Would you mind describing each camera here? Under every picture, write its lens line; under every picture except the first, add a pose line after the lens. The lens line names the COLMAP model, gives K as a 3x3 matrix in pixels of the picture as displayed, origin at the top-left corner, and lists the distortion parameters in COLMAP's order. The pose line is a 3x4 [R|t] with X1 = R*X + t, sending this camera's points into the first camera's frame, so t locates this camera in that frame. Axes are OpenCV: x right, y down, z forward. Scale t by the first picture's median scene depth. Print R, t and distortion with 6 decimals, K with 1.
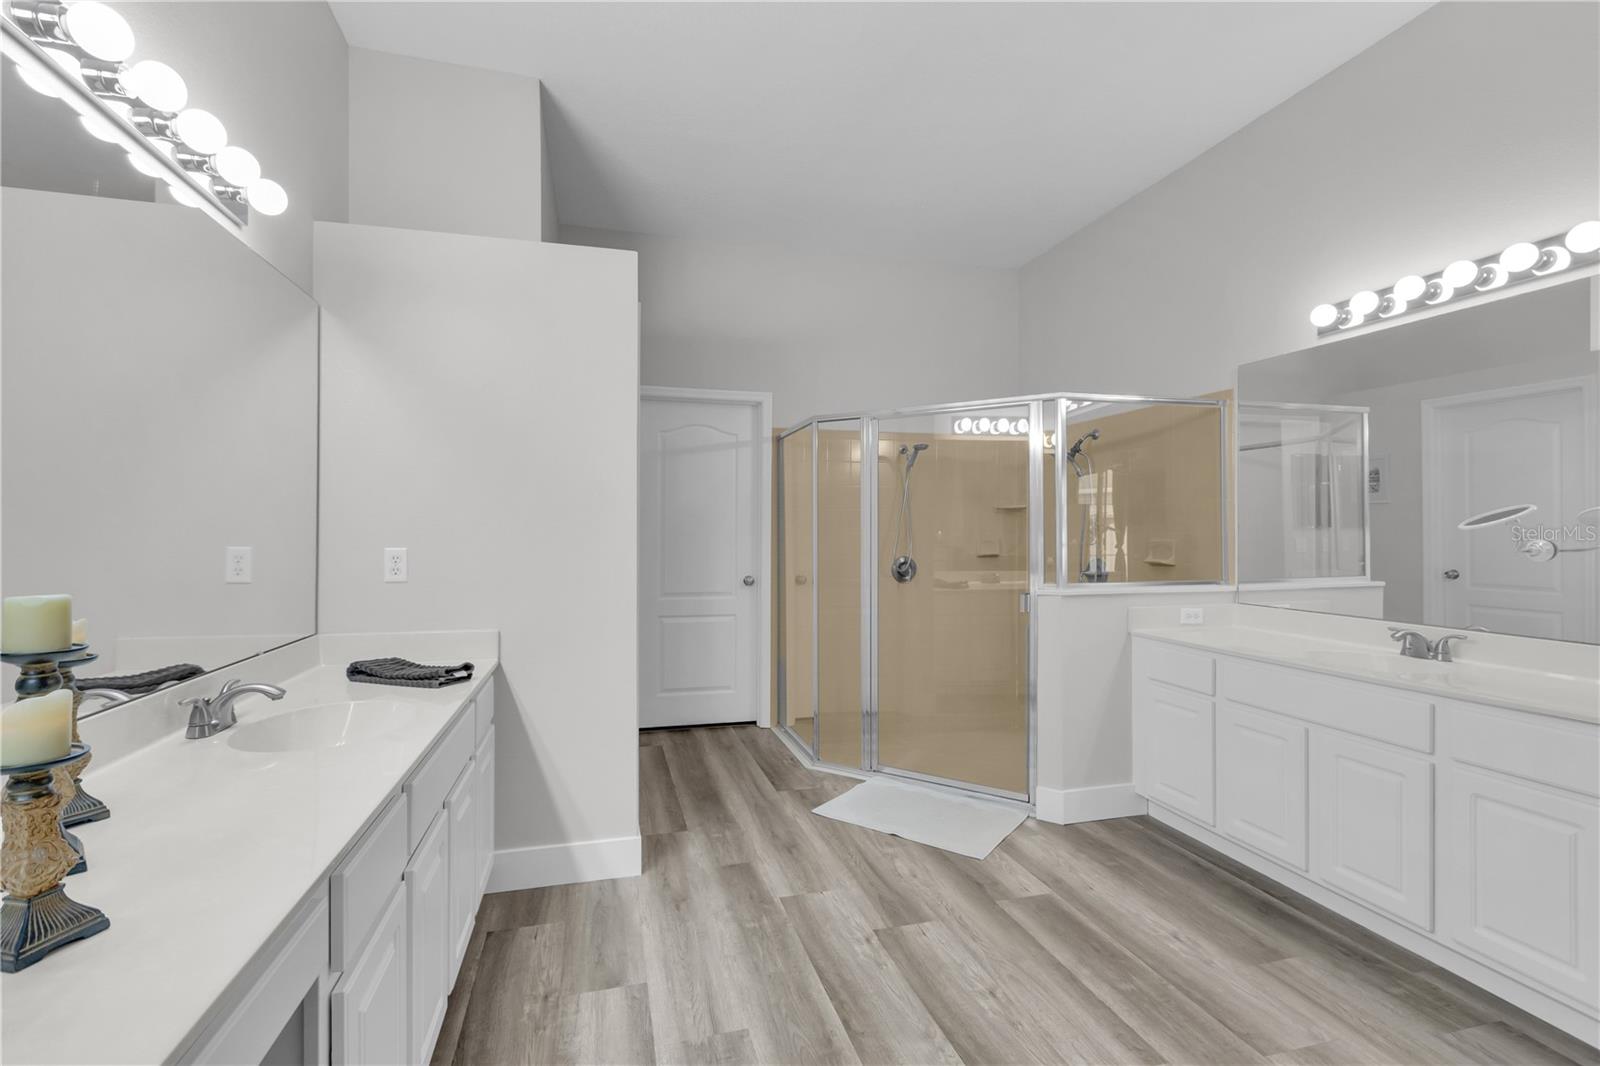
lens RADIAL K [[724.0, 0, 799.0], [0, 724.0, 533.6], [0, 0, 1]] dist [0.002452, -0.001397]
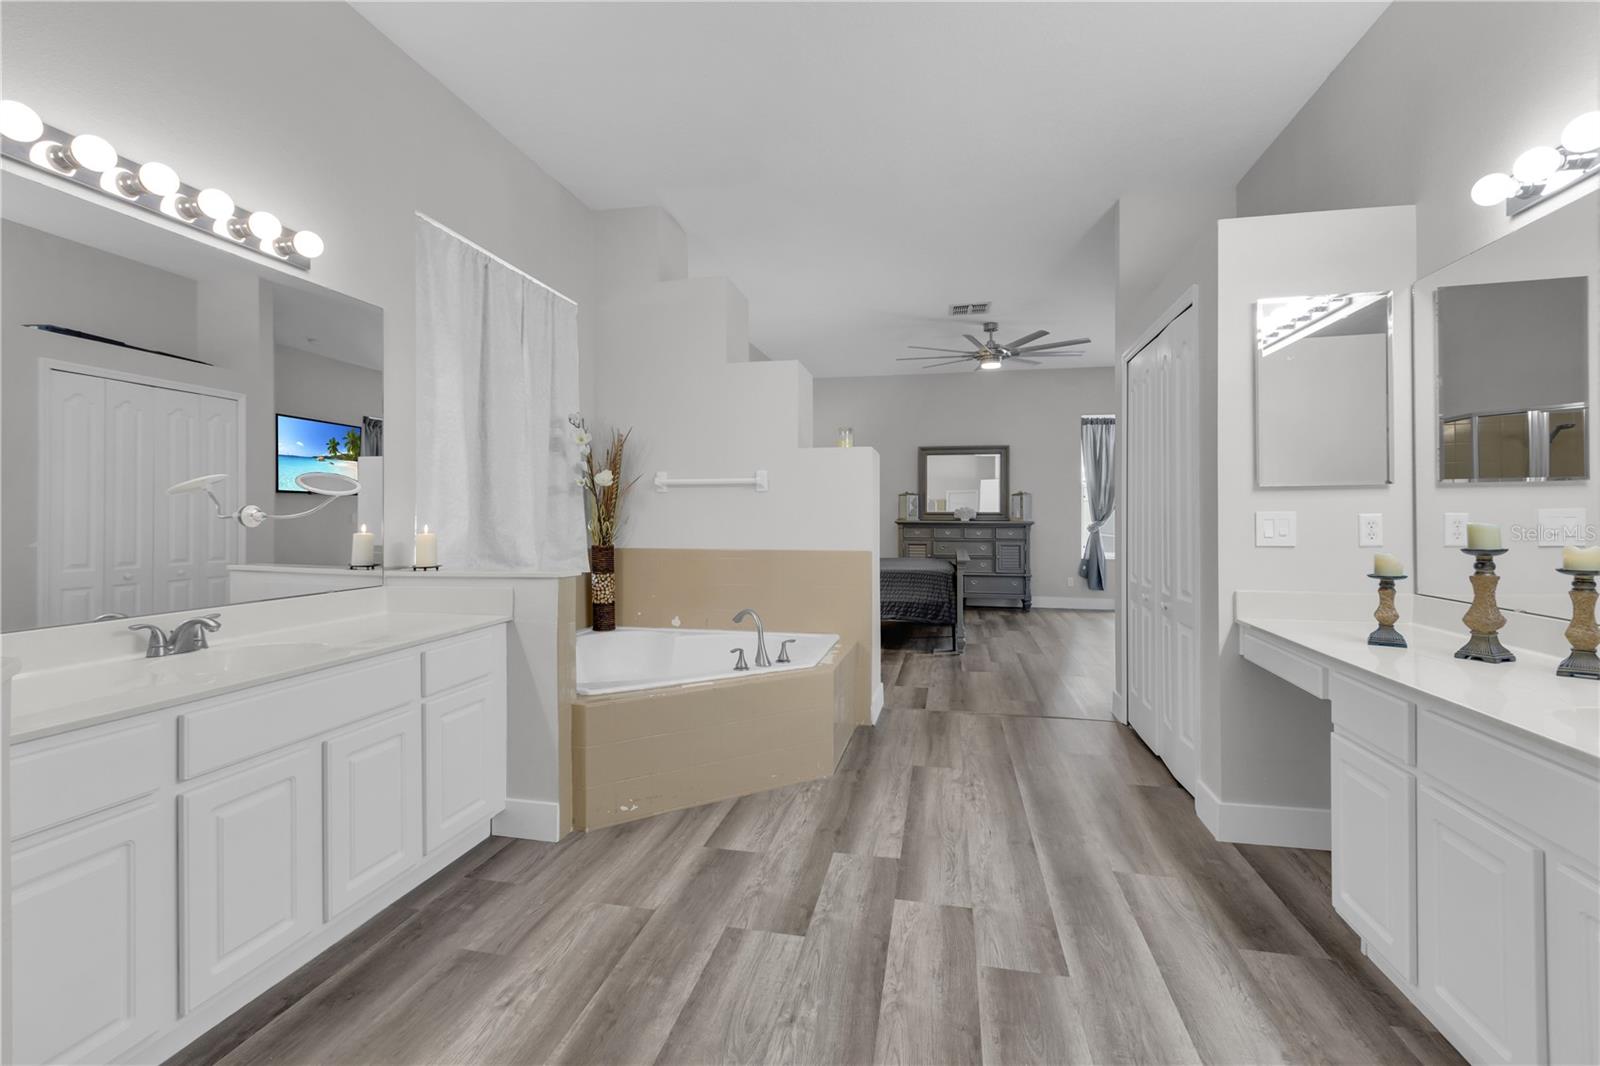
lens RADIAL K [[724.0, 0, 772.8], [0, 724.0, 518.5], [0, 0, 1]] dist [0.002452, -0.001397]
pose [[-0.880721, 0.003163, 0.473625, -0.124571], [-0.000193, 0.999975, -0.007036, 0.034377], [-0.473635, -0.006288, -0.880699, 1.726192]]
